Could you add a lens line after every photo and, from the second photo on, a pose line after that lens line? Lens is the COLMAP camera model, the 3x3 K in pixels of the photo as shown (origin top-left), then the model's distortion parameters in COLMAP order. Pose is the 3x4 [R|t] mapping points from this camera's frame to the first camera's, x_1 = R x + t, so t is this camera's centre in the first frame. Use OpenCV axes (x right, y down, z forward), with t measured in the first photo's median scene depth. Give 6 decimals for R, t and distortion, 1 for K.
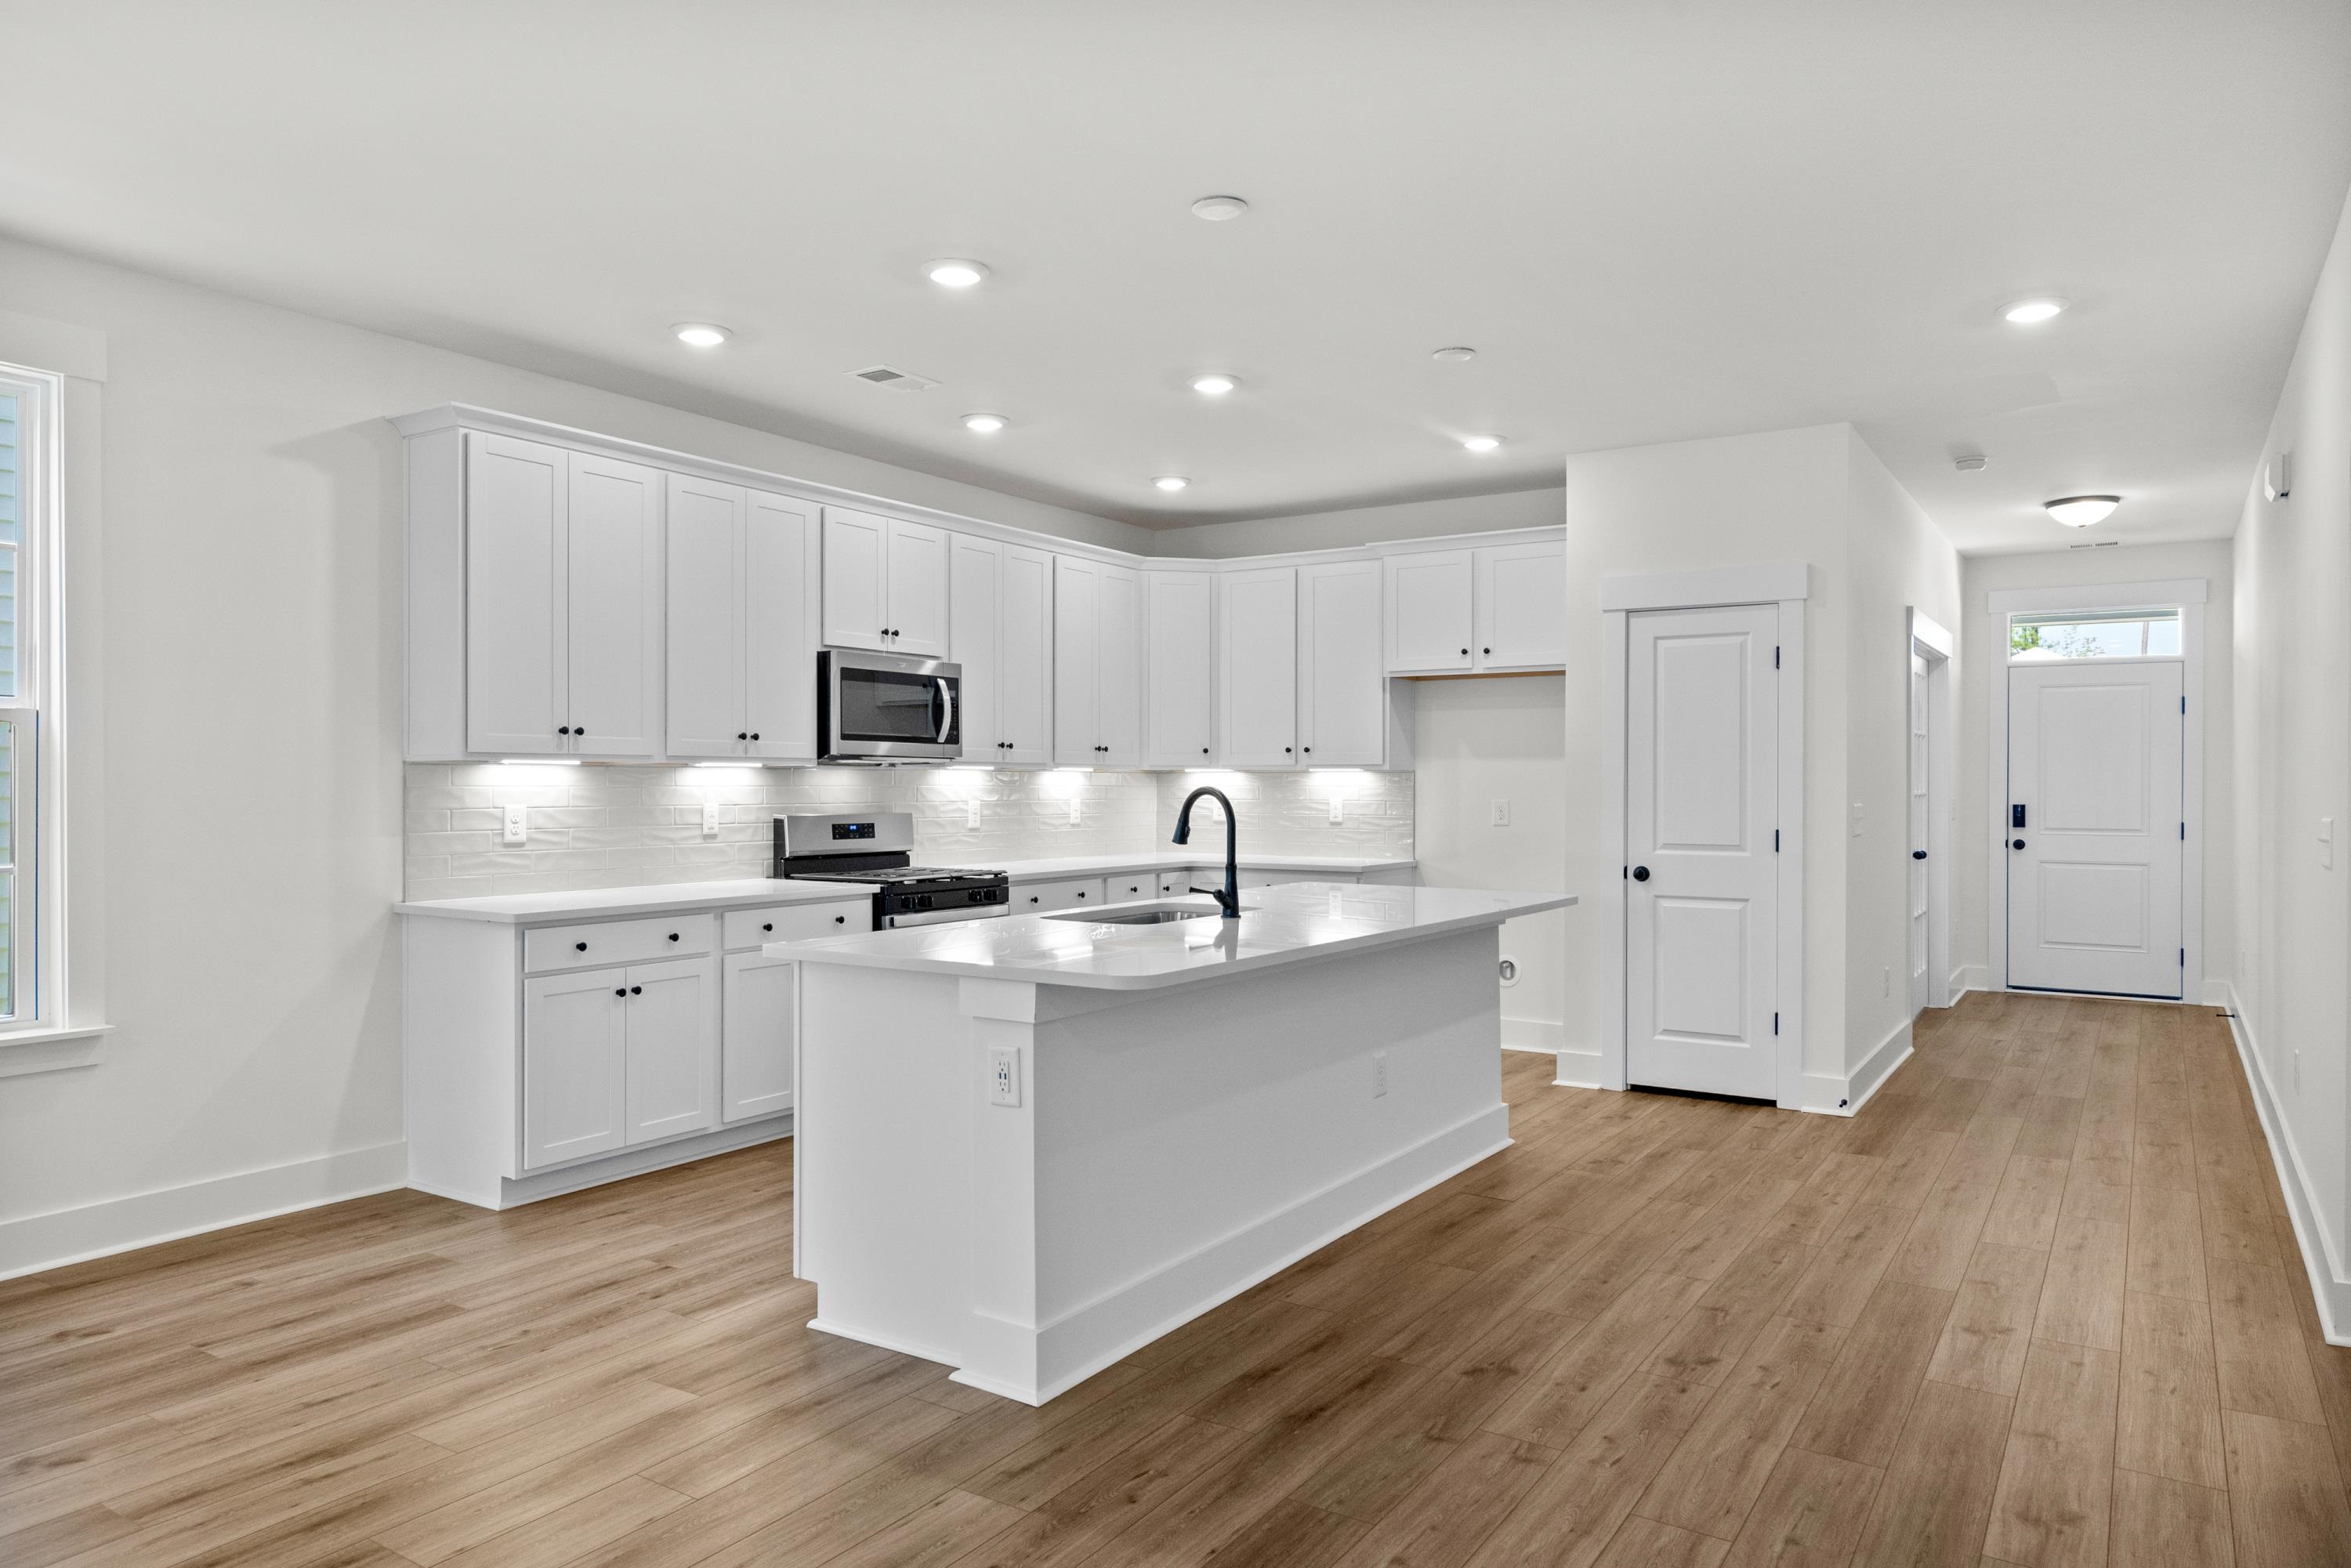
lens RADIAL K [[1482.4, 0, 1175.2], [0, 1482.4, 787.3], [0, 0, 1]] dist [0.003159, 0.002547]
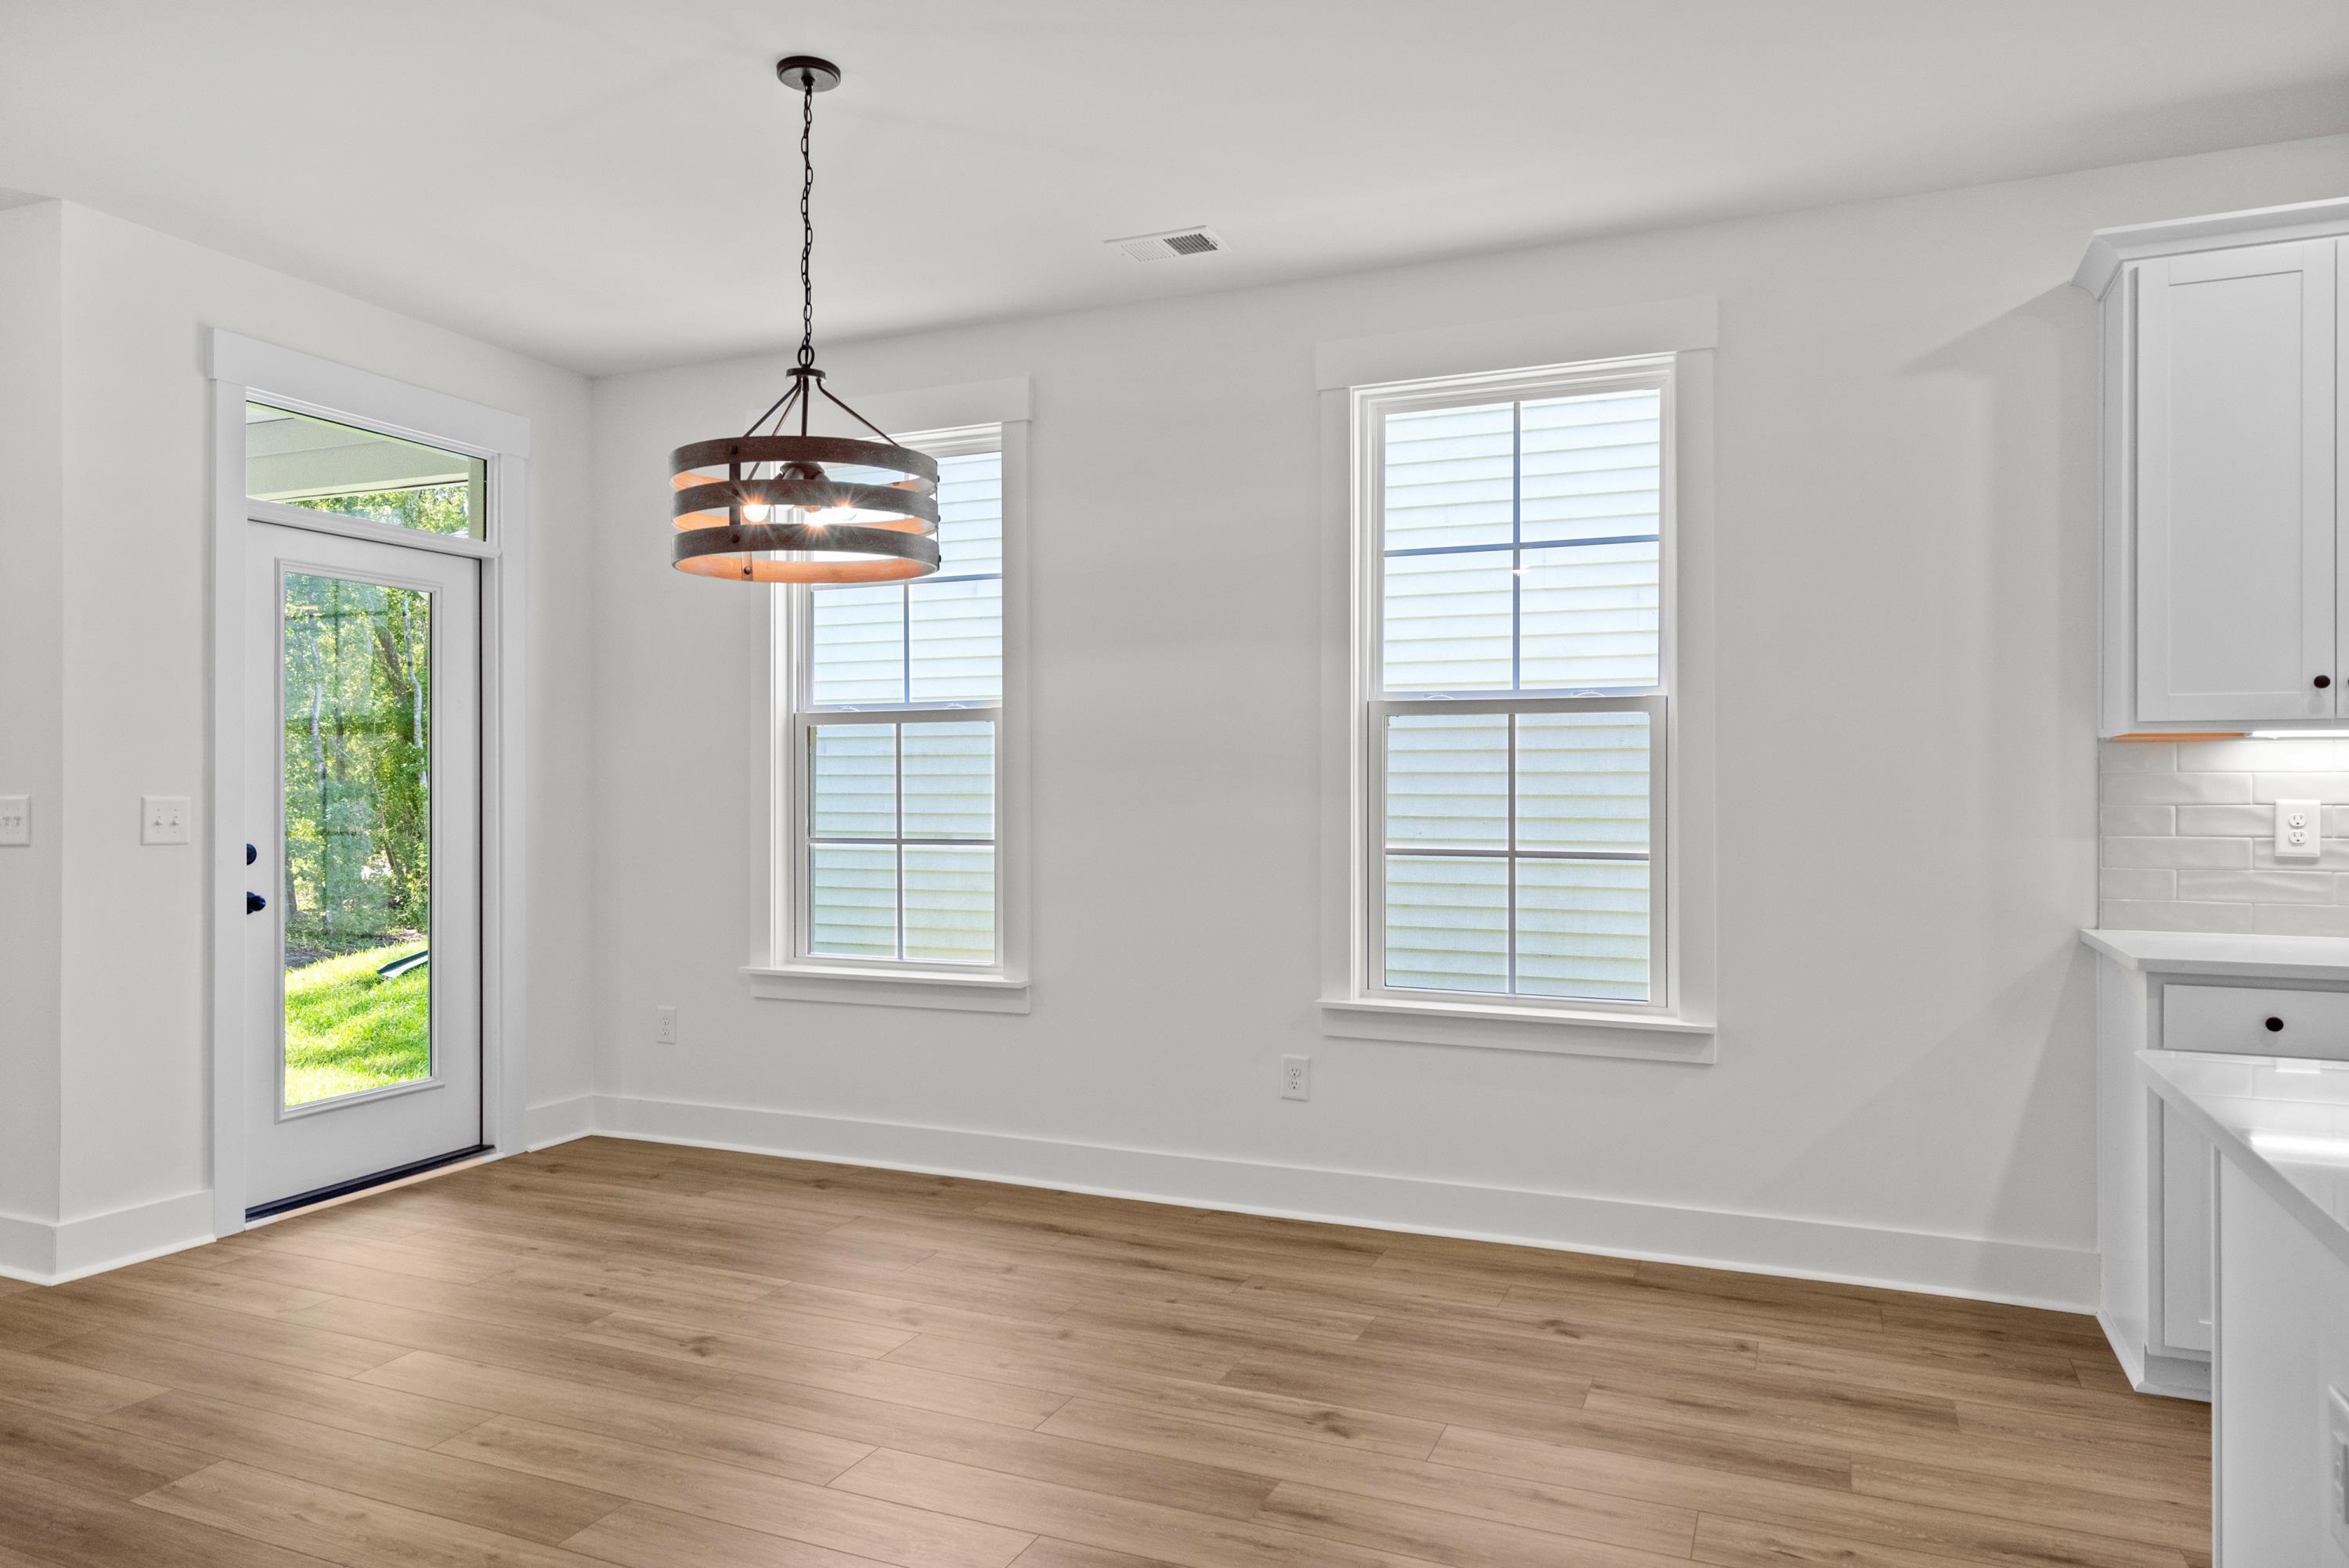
lens RADIAL K [[1514.5, 0, 1170.3], [0, 1514.5, 783.7], [0, 0, 1]] dist [0.000734, -0.000671]
pose [[0.168603, -0.004431, -0.985674, 0.168113], [-0.006144, 0.999966, -0.005547, 0.013991], [0.985665, 0.006992, 0.168570, 0.477926]]
